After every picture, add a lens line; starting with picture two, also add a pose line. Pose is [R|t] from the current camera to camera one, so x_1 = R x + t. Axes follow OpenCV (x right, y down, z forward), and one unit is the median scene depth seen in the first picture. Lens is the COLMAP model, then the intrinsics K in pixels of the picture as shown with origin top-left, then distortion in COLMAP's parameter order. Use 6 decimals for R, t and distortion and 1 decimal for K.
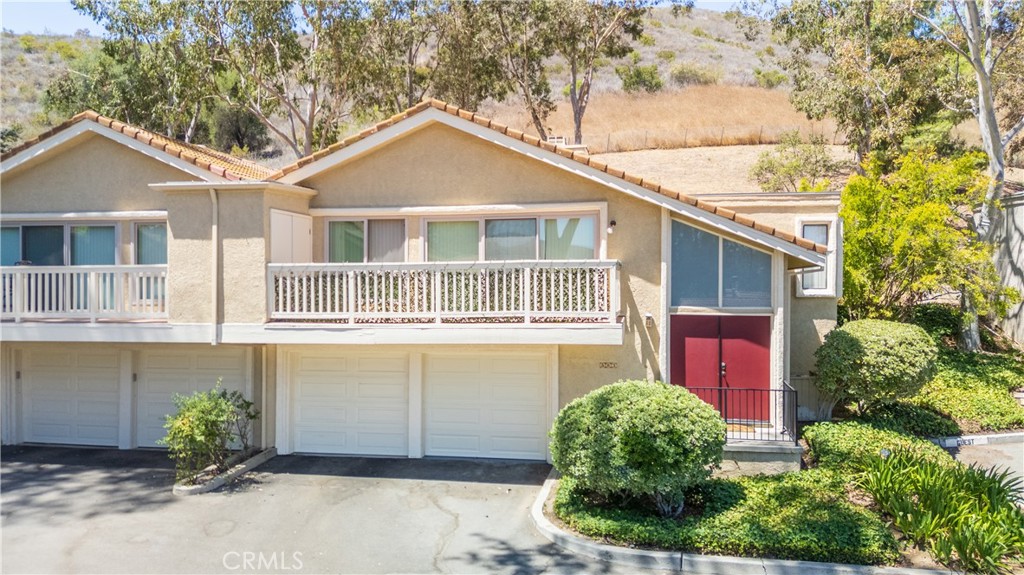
lens RADIAL K [[748.5, 0, 512.4], [0, 748.5, 292.6], [0, 0, 1]] dist [0.101617, -0.127314]
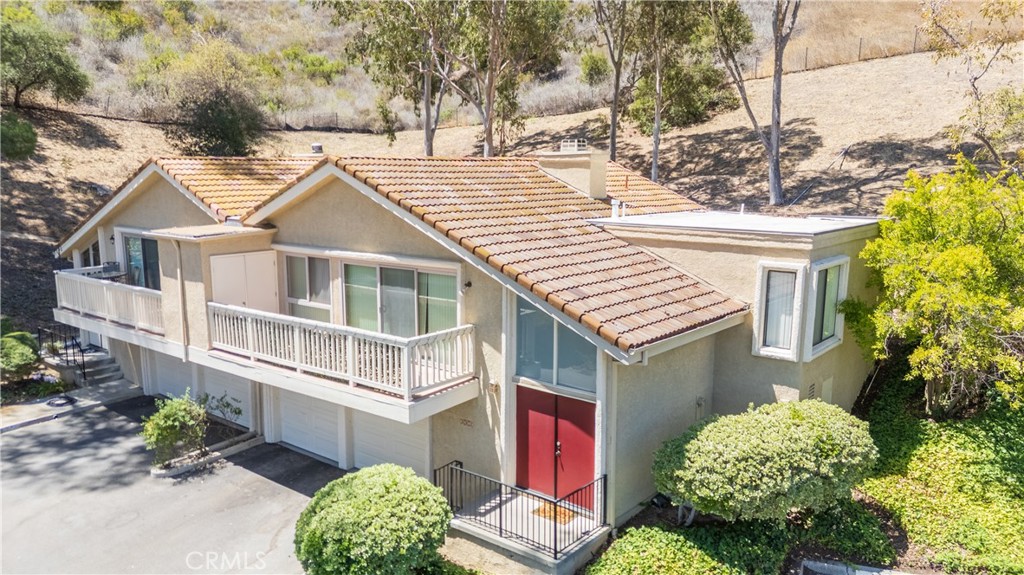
lens RADIAL K [[748.5, 0, 512.4], [0, 748.5, 292.6], [0, 0, 1]] dist [0.101617, -0.127314]
pose [[0.872160, 0.080103, -0.482618, 0.669845], [-0.003153, 0.987404, 0.158187, -0.241478], [0.489210, -0.136442, 0.861427, 0.187589]]
